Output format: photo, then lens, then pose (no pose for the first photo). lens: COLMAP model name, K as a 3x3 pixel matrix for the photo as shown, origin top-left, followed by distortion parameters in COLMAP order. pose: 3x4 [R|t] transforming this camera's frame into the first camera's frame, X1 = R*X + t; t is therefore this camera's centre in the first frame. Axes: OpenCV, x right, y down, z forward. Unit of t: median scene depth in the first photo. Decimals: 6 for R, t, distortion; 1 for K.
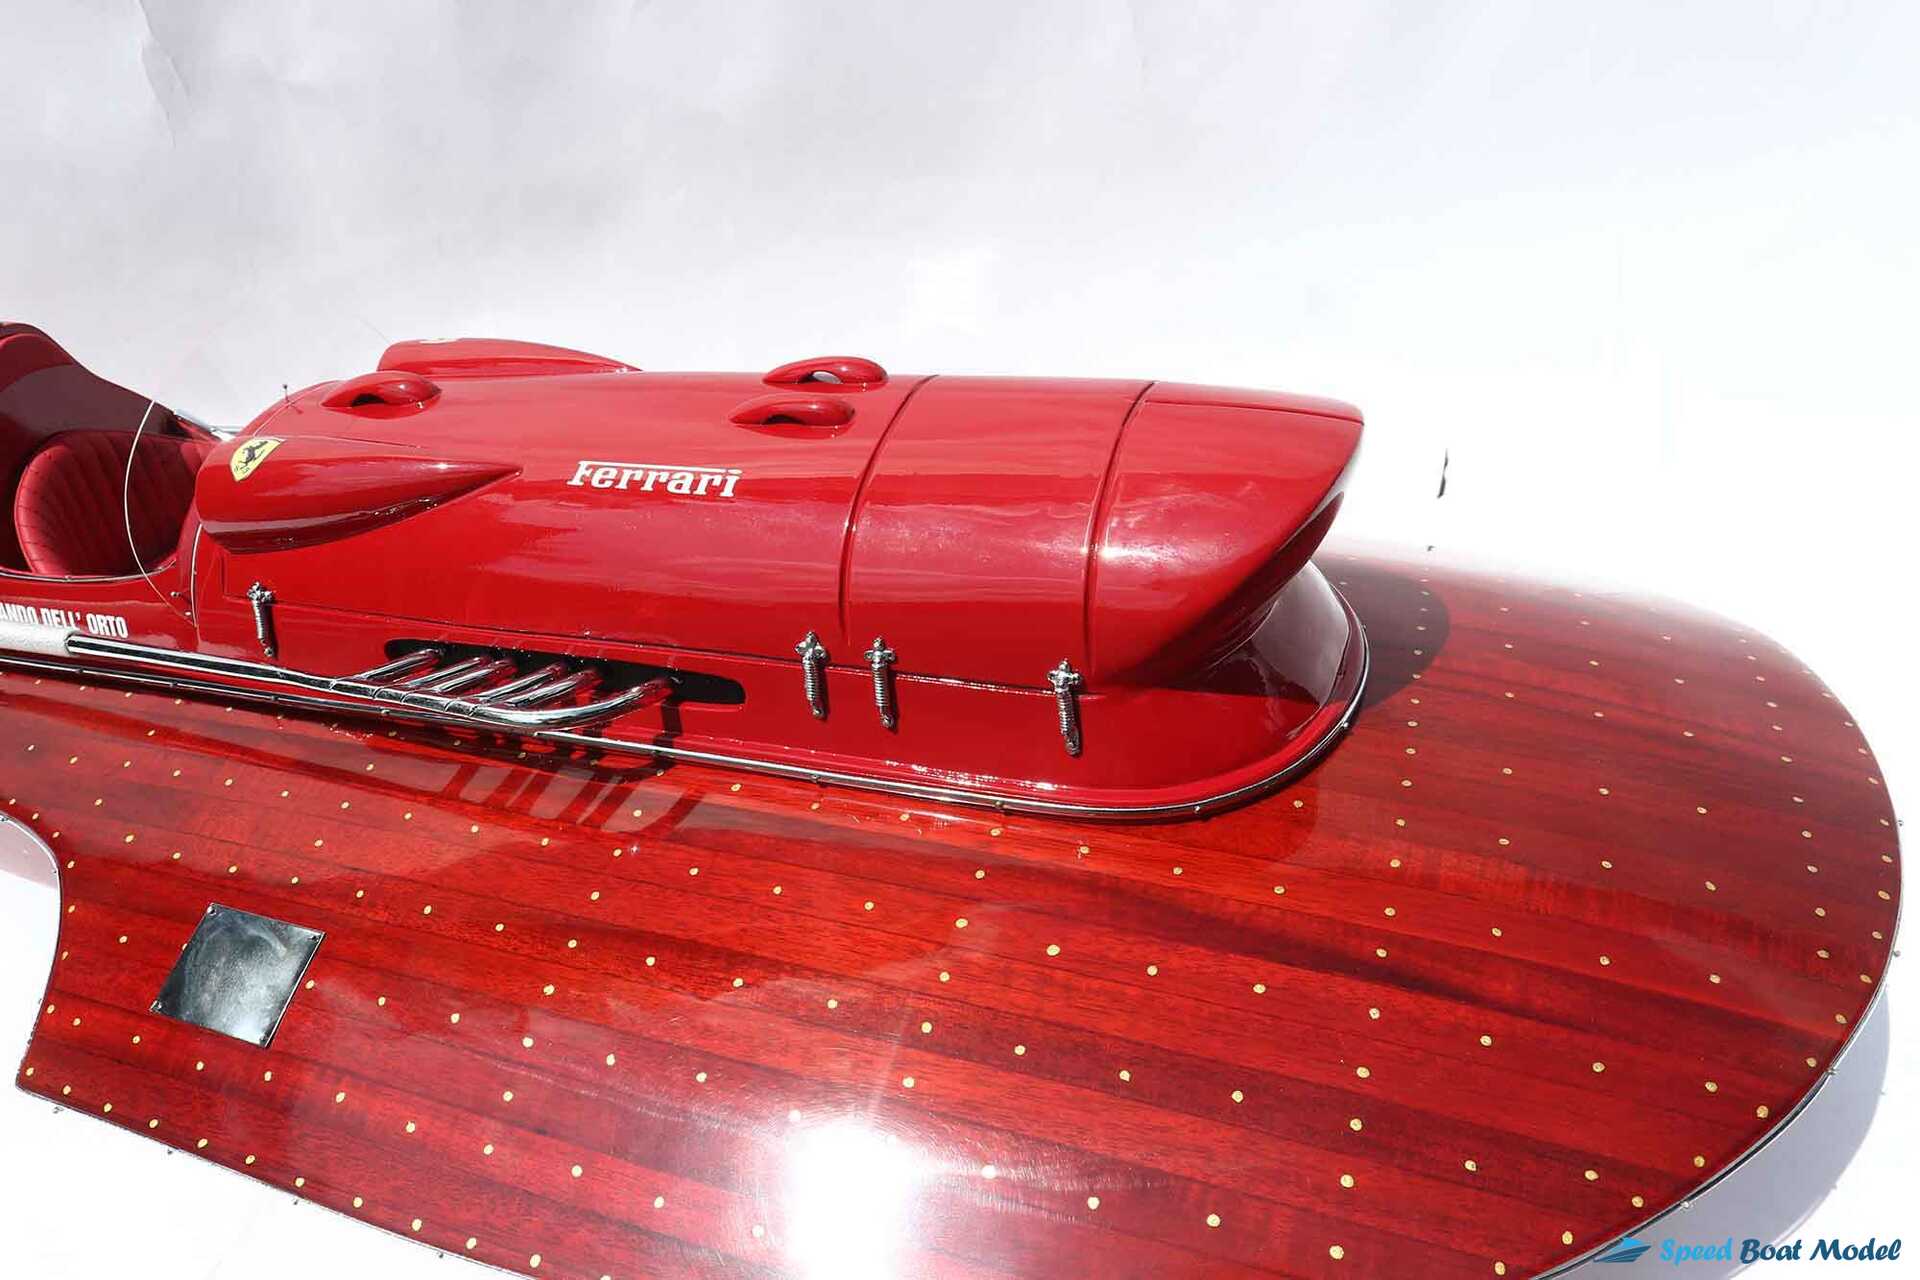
lens RADIAL K [[1332.4, 0, 944.1], [0, 1332.4, 652.2], [0, 0, 1]] dist [-0.109030, 0.051595]
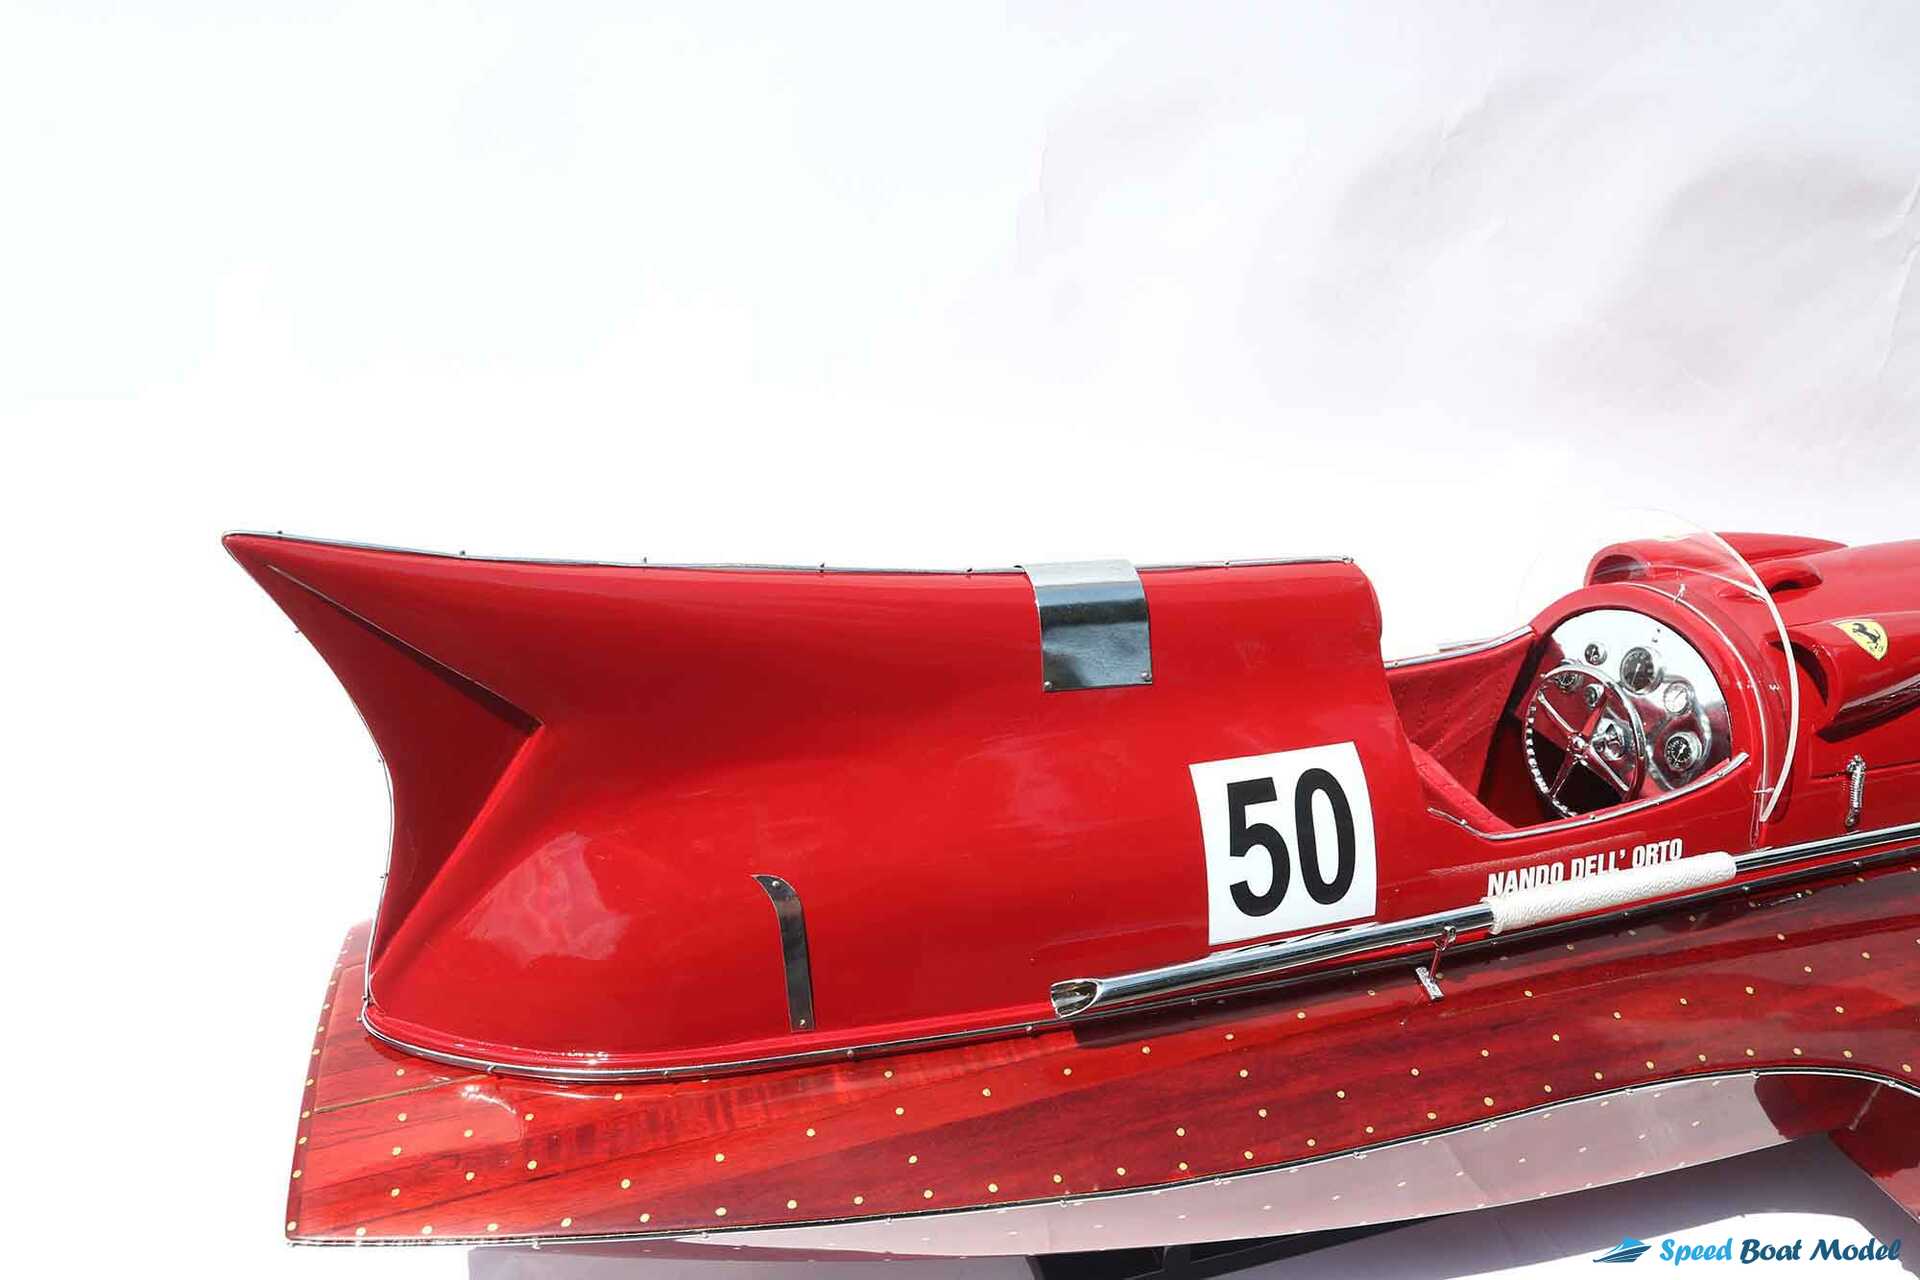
lens RADIAL K [[1332.4, 0, 965.0], [0, 1332.4, 647.7], [0, 0, 1]] dist [-0.109030, 0.051595]
pose [[0.804457, -0.135374, 0.578380, -1.771944], [0.228771, 0.969185, -0.091348, -0.218148], [-0.548191, 0.205802, 0.810637, 0.542353]]
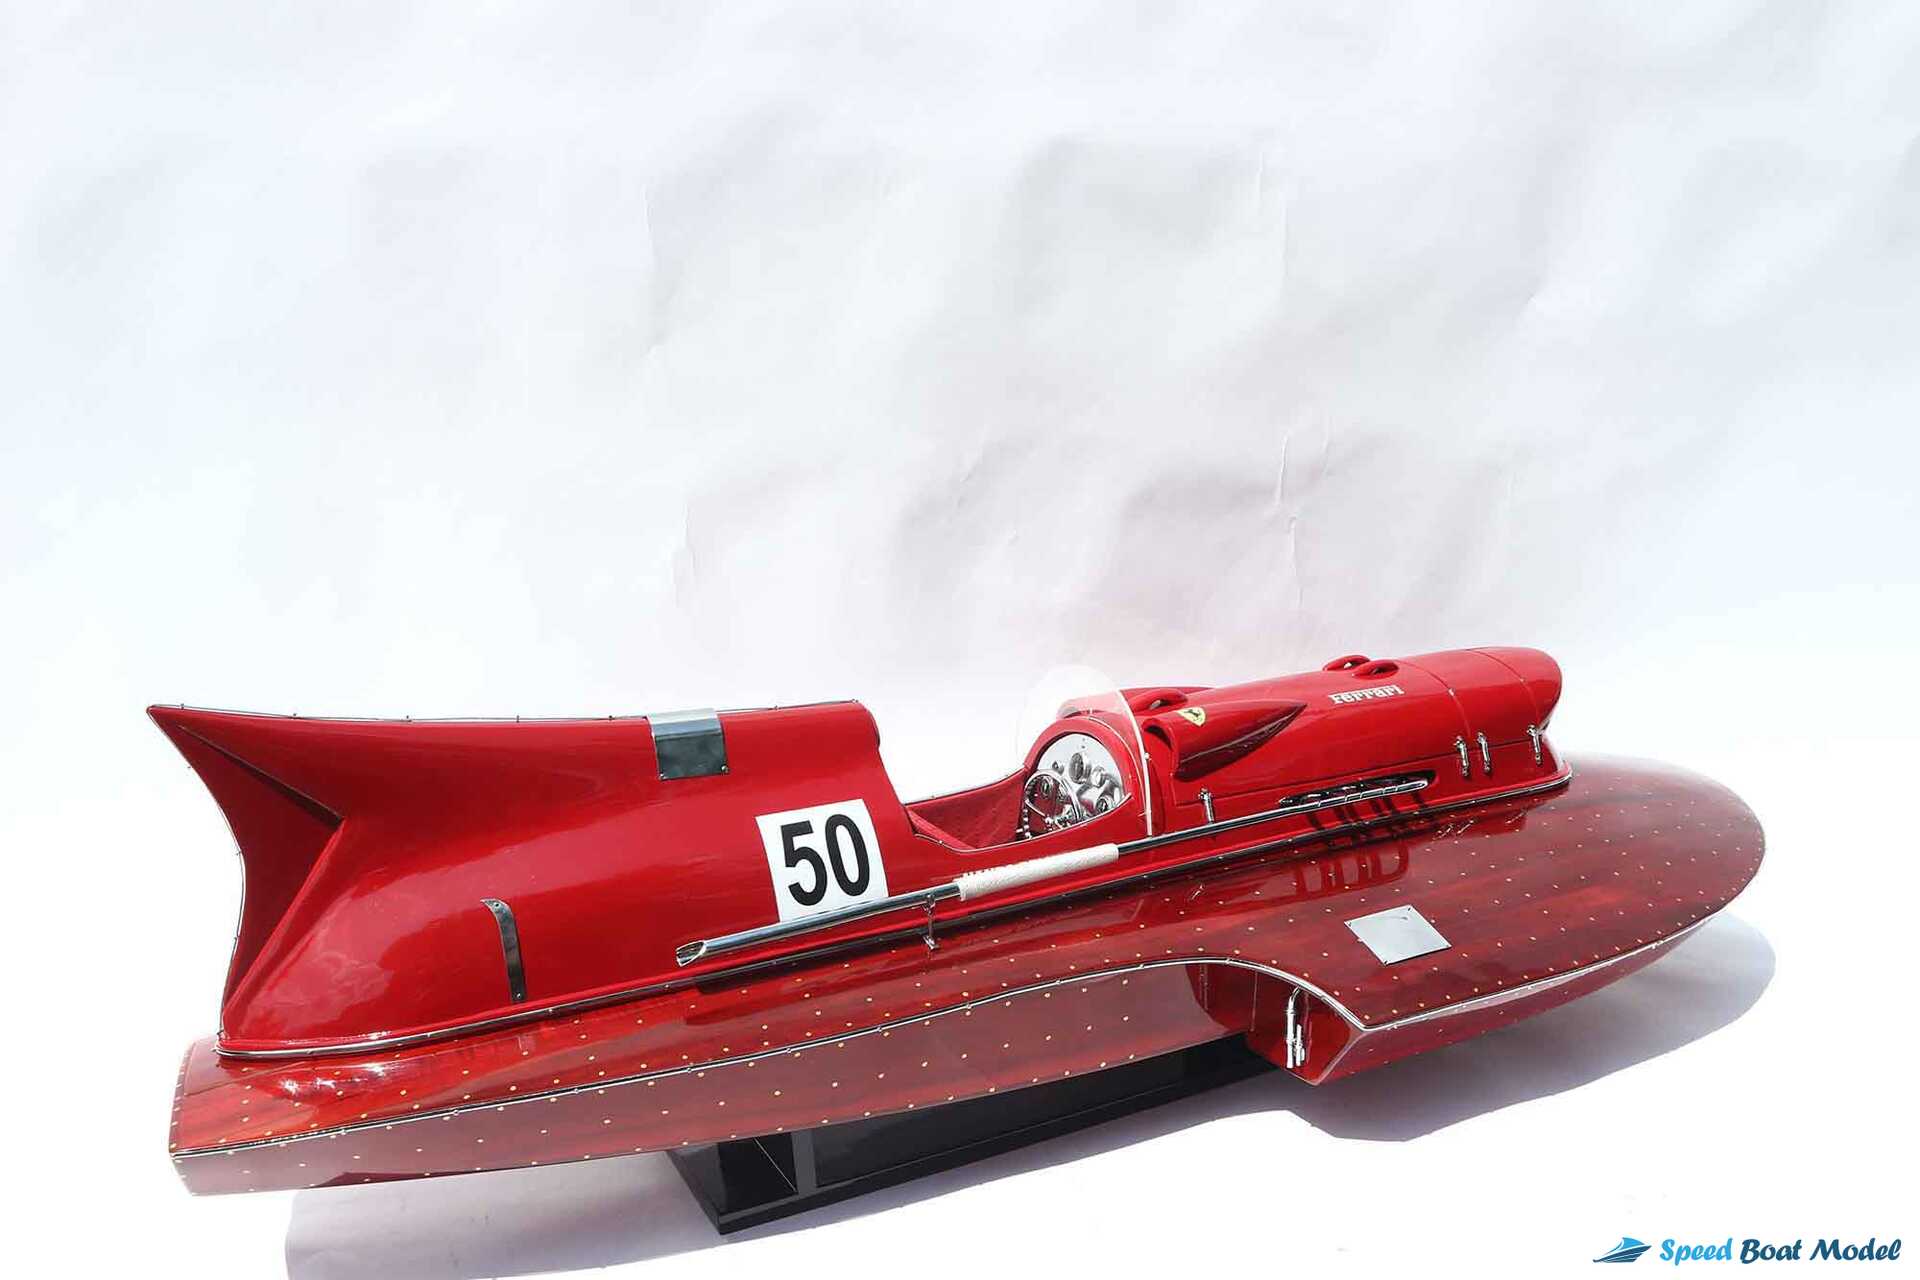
lens RADIAL K [[1332.4, 0, 956.8], [0, 1332.4, 654.3], [0, 0, 1]] dist [-0.109030, 0.051595]
pose [[0.691507, -0.019191, 0.722115, -2.056616], [0.375224, 0.863751, -0.336364, 0.263102], [-0.617272, 0.503553, 0.604491, 0.064055]]
